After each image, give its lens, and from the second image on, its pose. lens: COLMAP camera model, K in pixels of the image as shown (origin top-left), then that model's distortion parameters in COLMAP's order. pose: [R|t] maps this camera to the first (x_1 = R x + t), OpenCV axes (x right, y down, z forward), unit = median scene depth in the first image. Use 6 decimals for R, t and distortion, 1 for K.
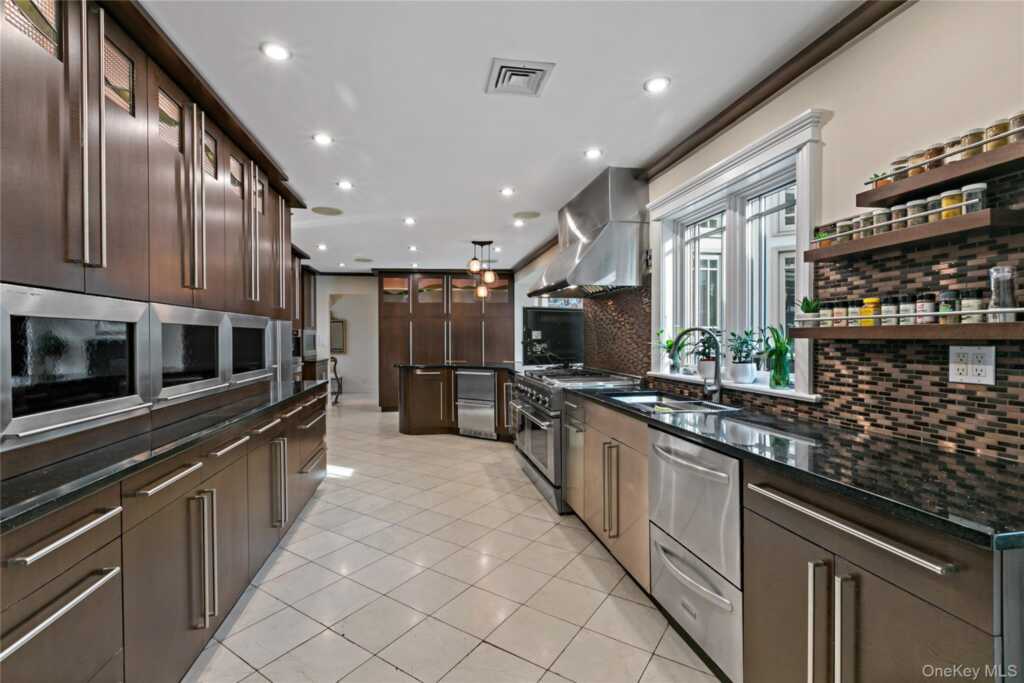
lens RADIAL K [[458.4, 0, 506.3], [0, 458.4, 338.5], [0, 0, 1]] dist [0.002753, -0.001678]
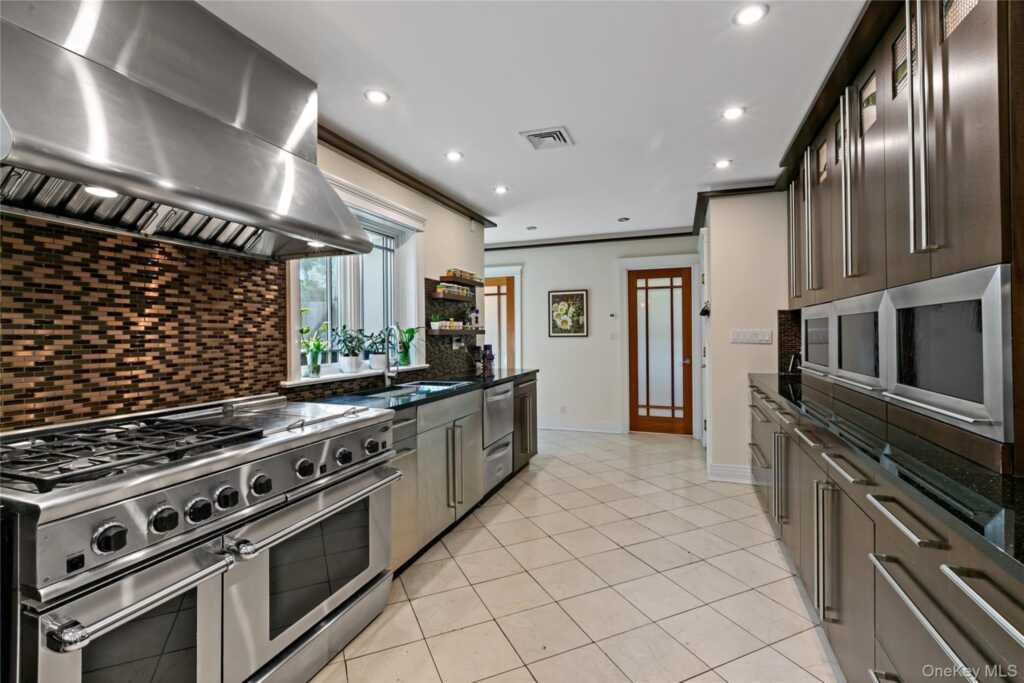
lens RADIAL K [[458.4, 0, 506.5], [0, 458.4, 338.6], [0, 0, 1]] dist [0.002753, -0.001678]
pose [[-0.853087, 0.007816, 0.521711, -0.505894], [0.012627, 0.999904, 0.005667, 0.006435], [-0.521616, 0.011422, -0.853104, 2.004127]]
